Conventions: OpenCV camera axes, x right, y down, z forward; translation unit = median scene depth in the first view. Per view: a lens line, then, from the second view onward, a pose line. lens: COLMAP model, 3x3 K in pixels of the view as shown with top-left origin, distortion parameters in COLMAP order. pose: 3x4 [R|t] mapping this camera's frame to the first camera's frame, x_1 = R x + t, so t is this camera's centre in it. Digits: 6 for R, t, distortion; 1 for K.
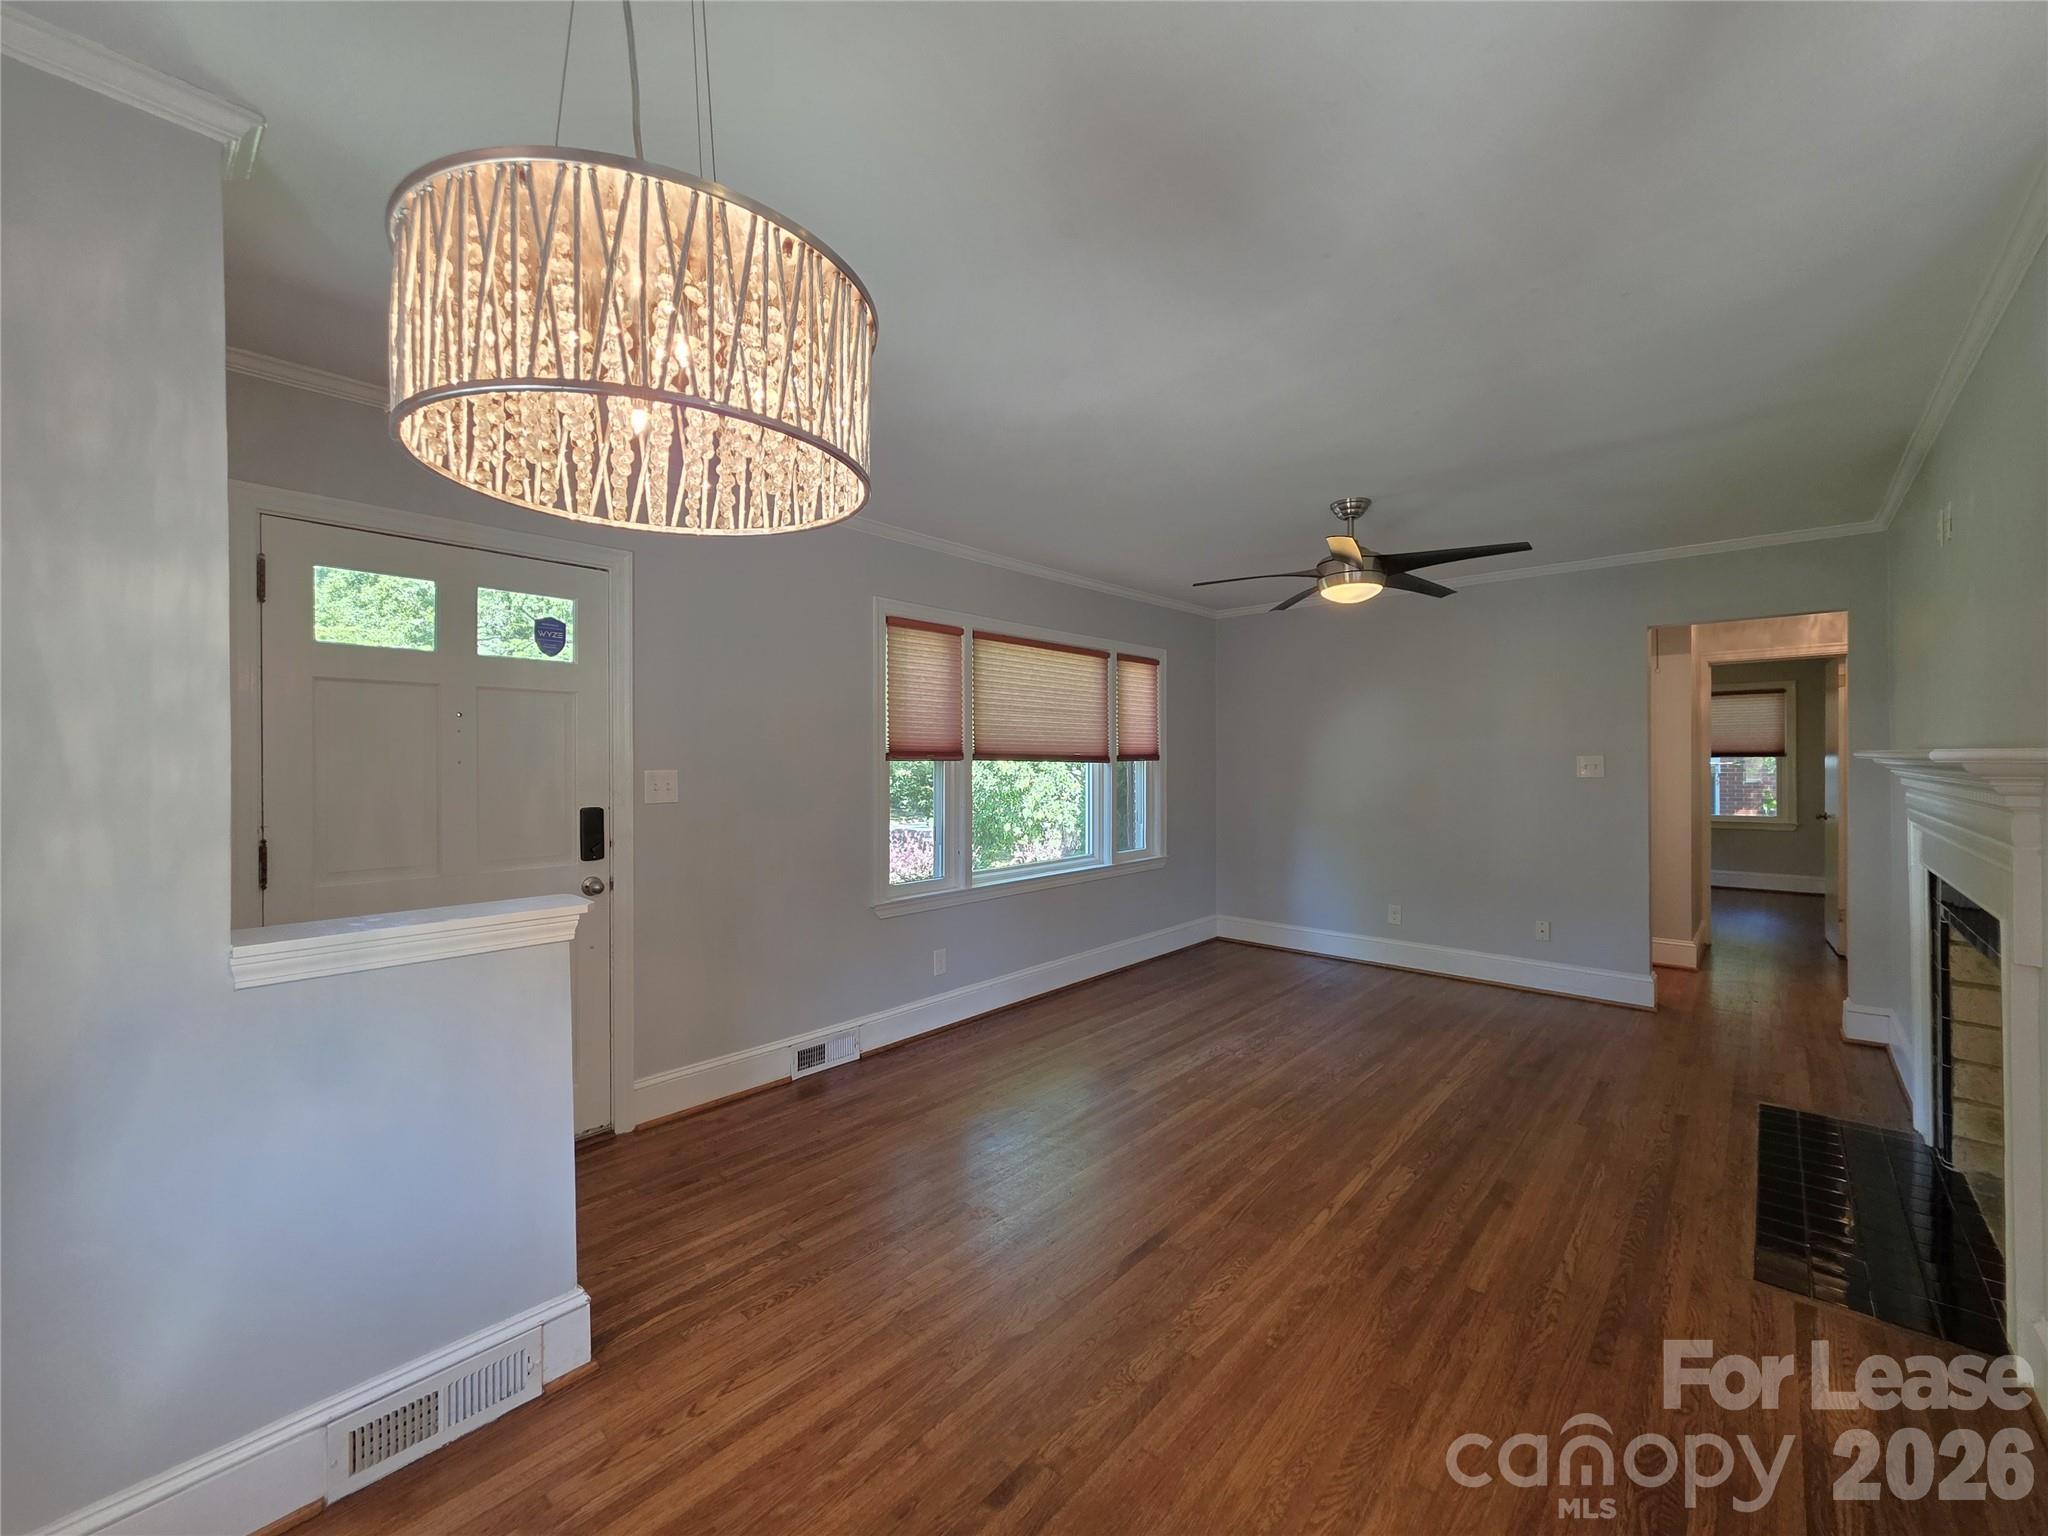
lens RADIAL K [[821.5, 0, 1022.9], [0, 821.5, 766.6], [0, 0, 1]] dist [0.006451, -0.000361]
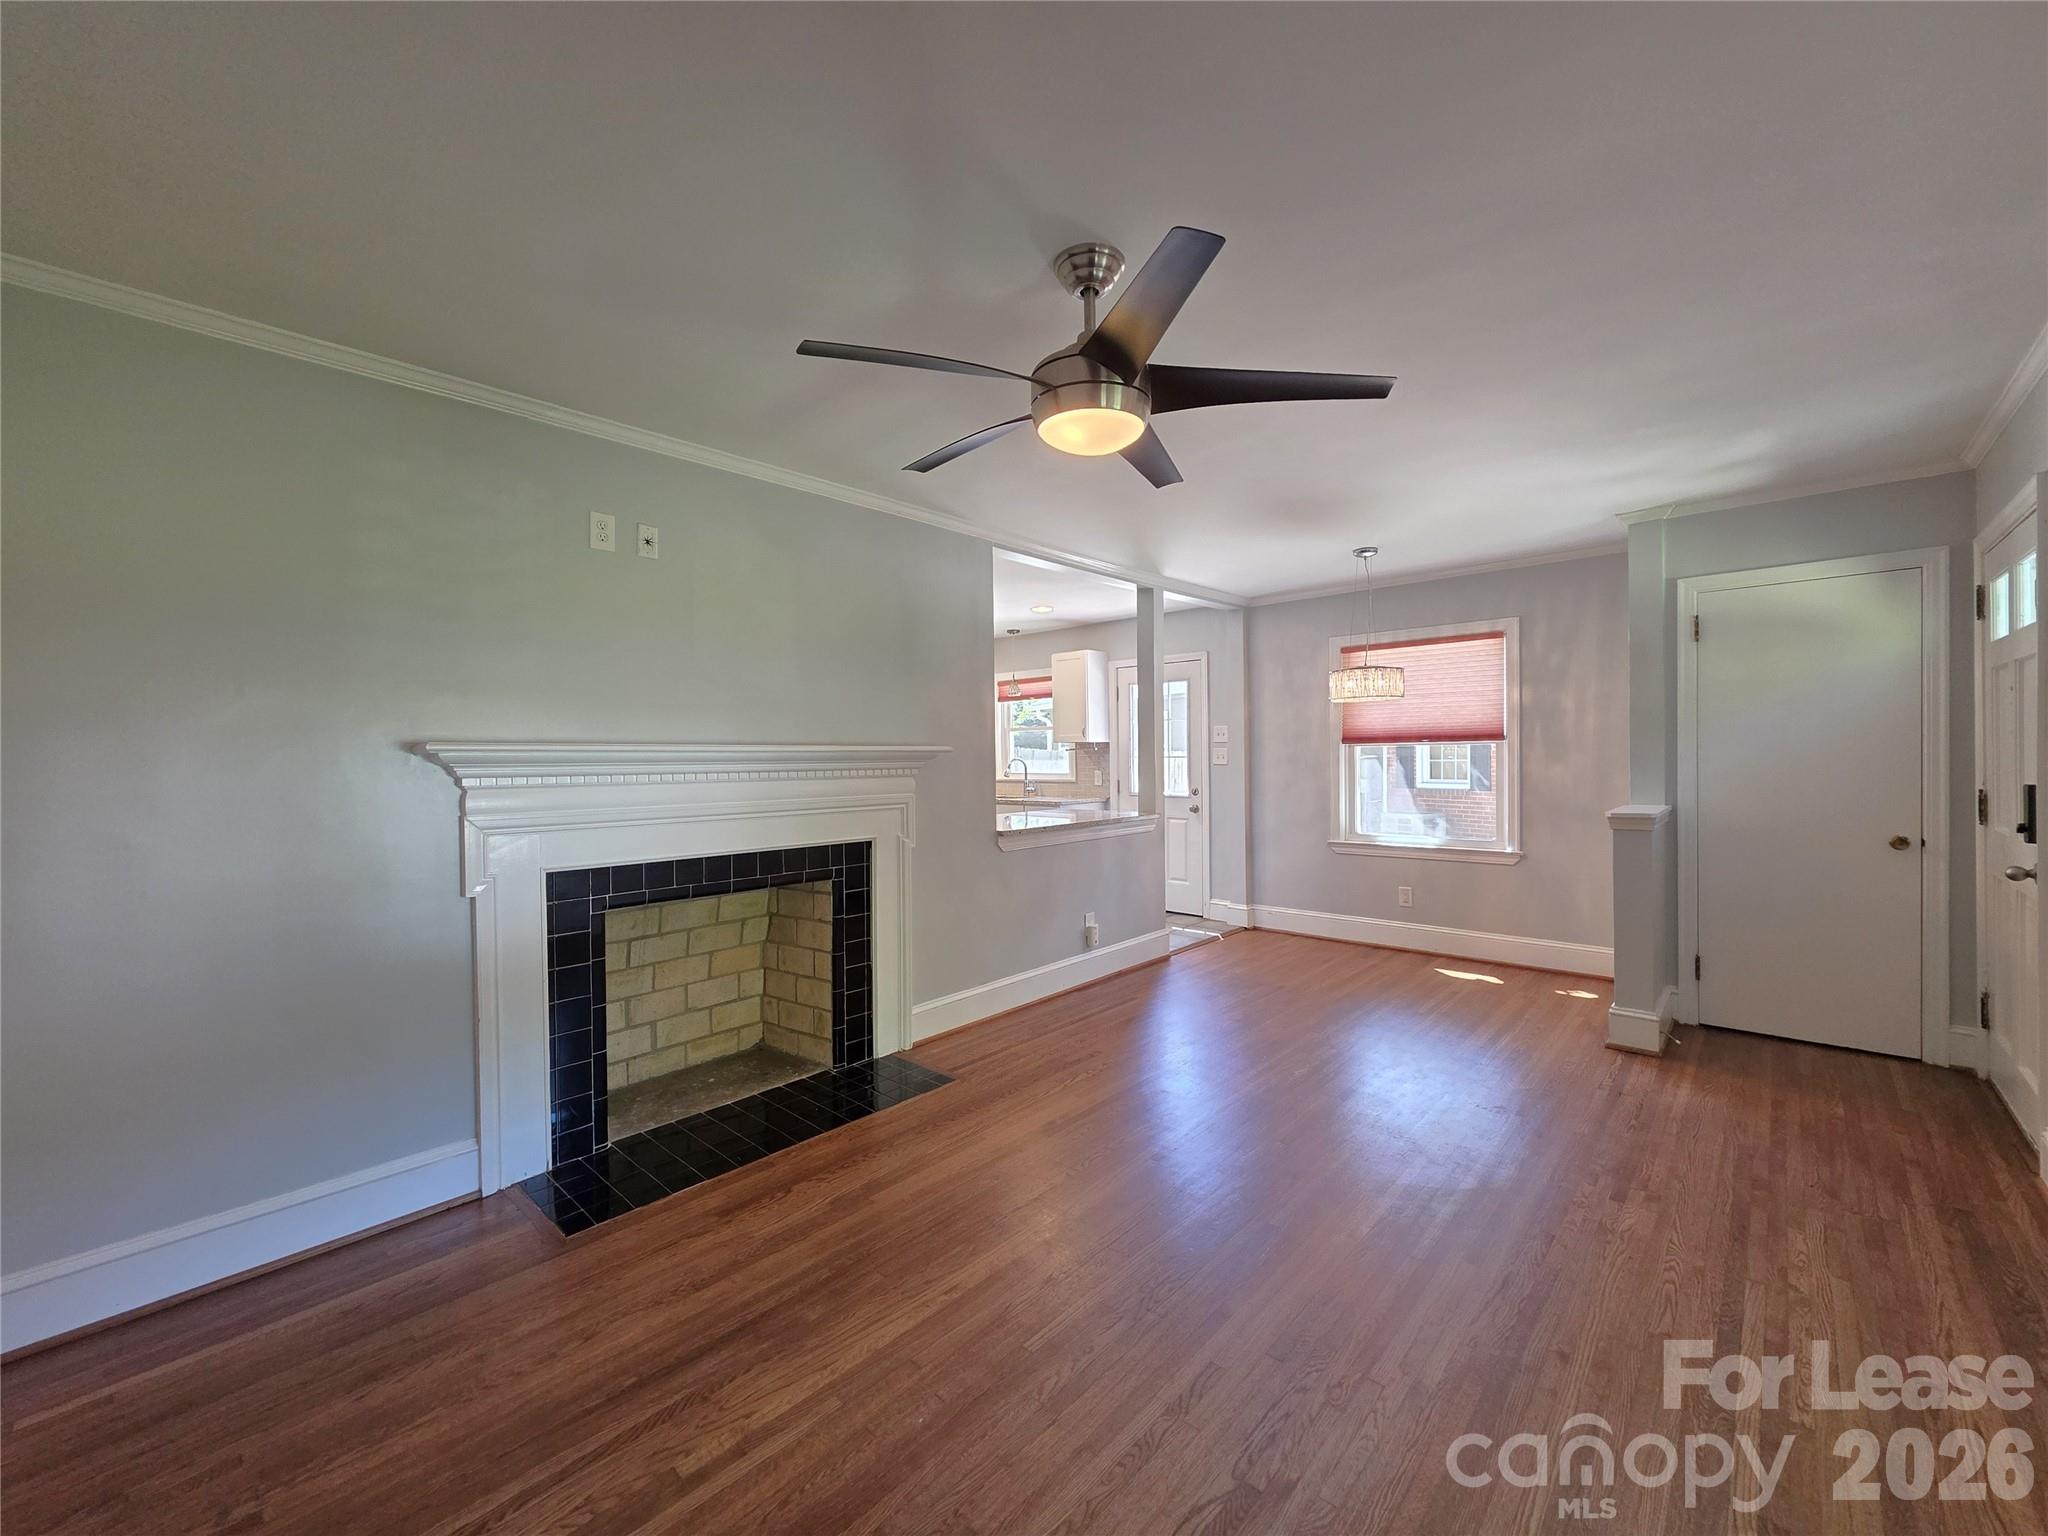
lens RADIAL K [[821.5, 0, 1033.8], [0, 821.5, 758.7], [0, 0, 1]] dist [0.006451, -0.000361]
pose [[-0.999854, 0.016894, 0.002616, 0.543733], [0.016921, 0.999801, 0.010546, -0.004248], [-0.002437, 0.010588, -0.999941, 1.924377]]
